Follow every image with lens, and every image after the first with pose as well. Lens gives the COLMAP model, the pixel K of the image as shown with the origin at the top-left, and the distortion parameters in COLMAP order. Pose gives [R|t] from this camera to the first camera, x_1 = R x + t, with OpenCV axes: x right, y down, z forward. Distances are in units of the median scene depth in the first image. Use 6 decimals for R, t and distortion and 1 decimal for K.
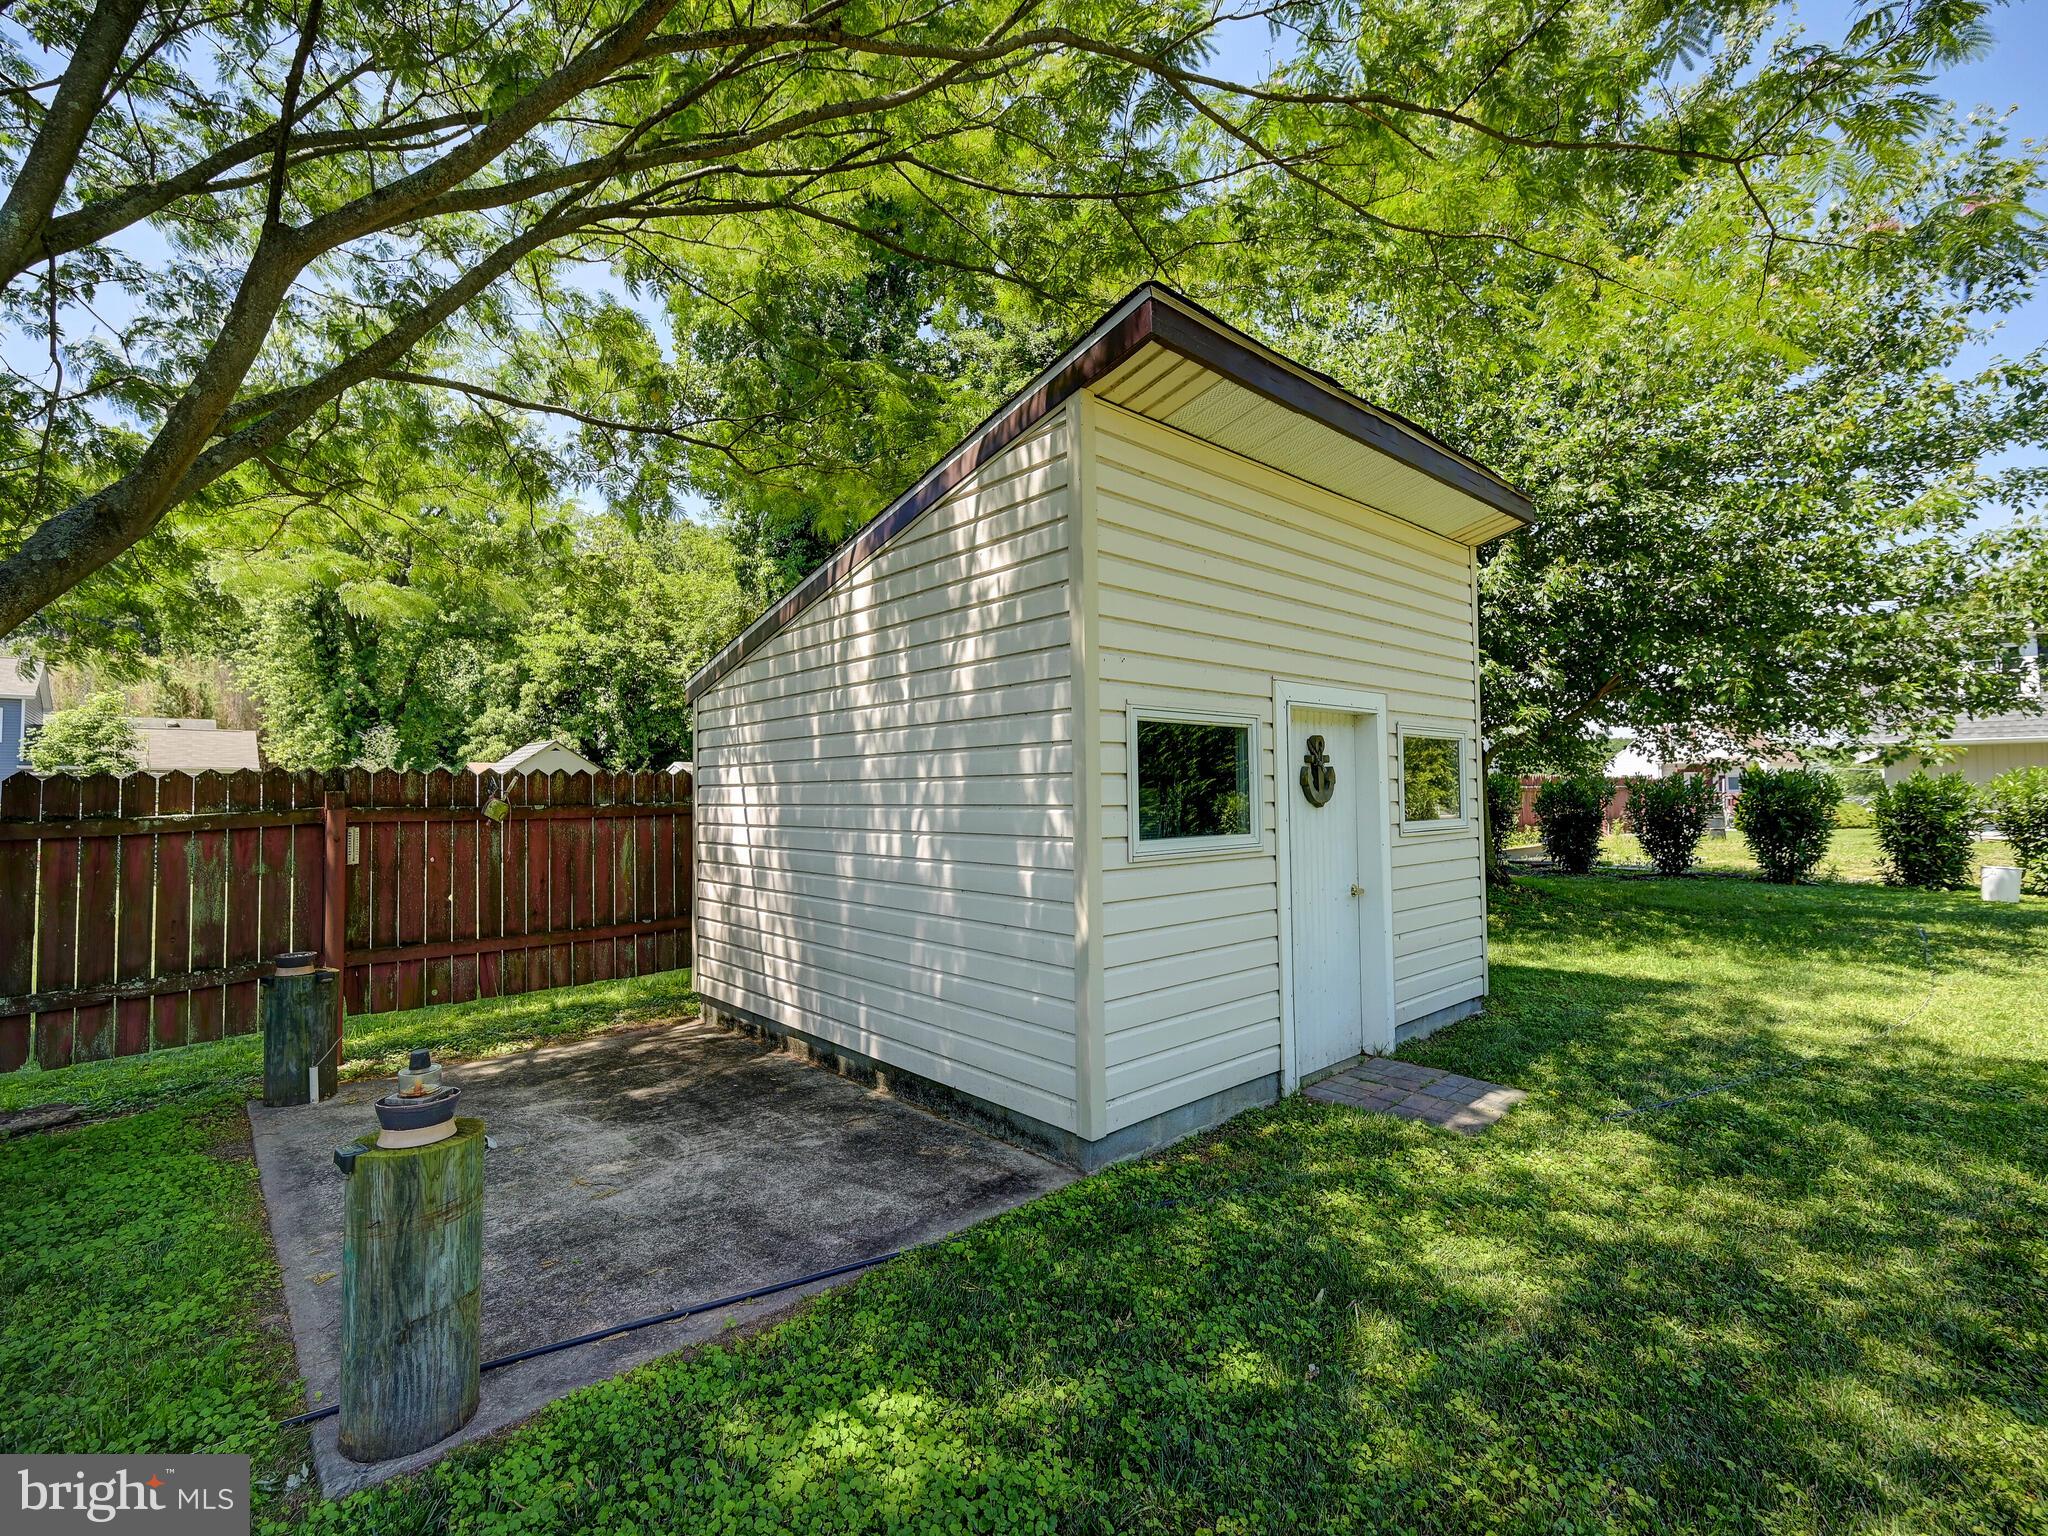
lens RADIAL K [[913.5, 0, 1015.3], [0, 913.5, 769.1], [0, 0, 1]] dist [-0.008141, -0.000315]
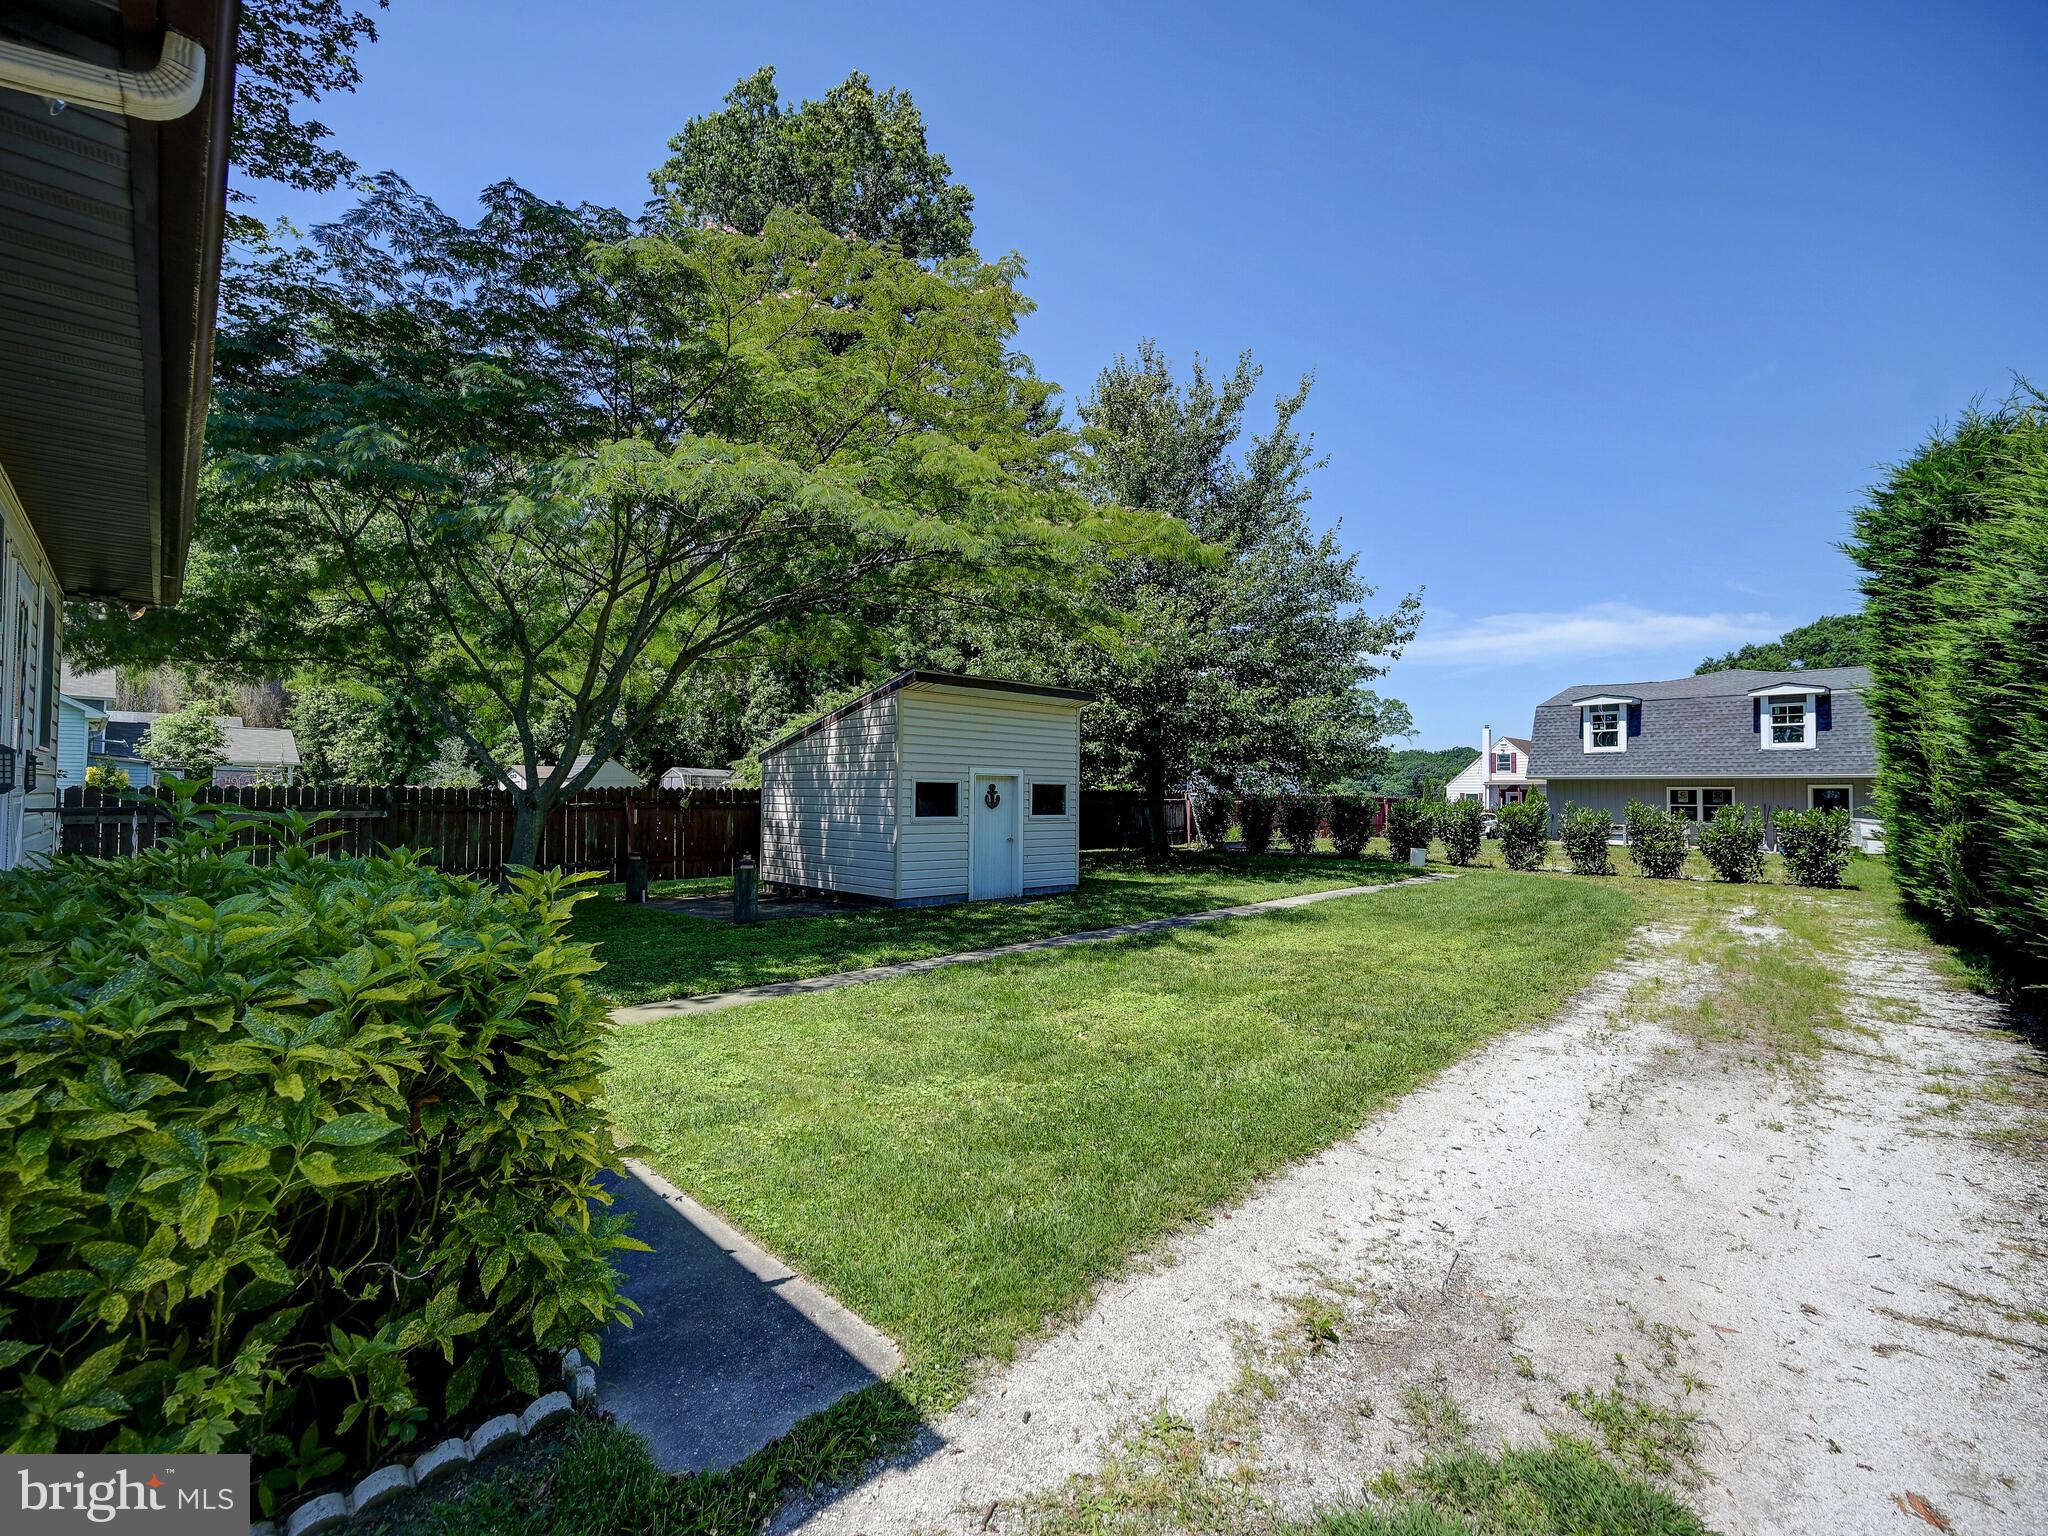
lens RADIAL K [[913.5, 0, 1015.3], [0, 913.5, 769.1], [0, 0, 1]] dist [-0.008141, -0.000315]
pose [[0.998512, 0.024683, 0.048628, 0.272673], [-0.024374, 0.999679, -0.006943, -0.067641], [-0.048783, 0.005747, 0.998793, -1.937368]]
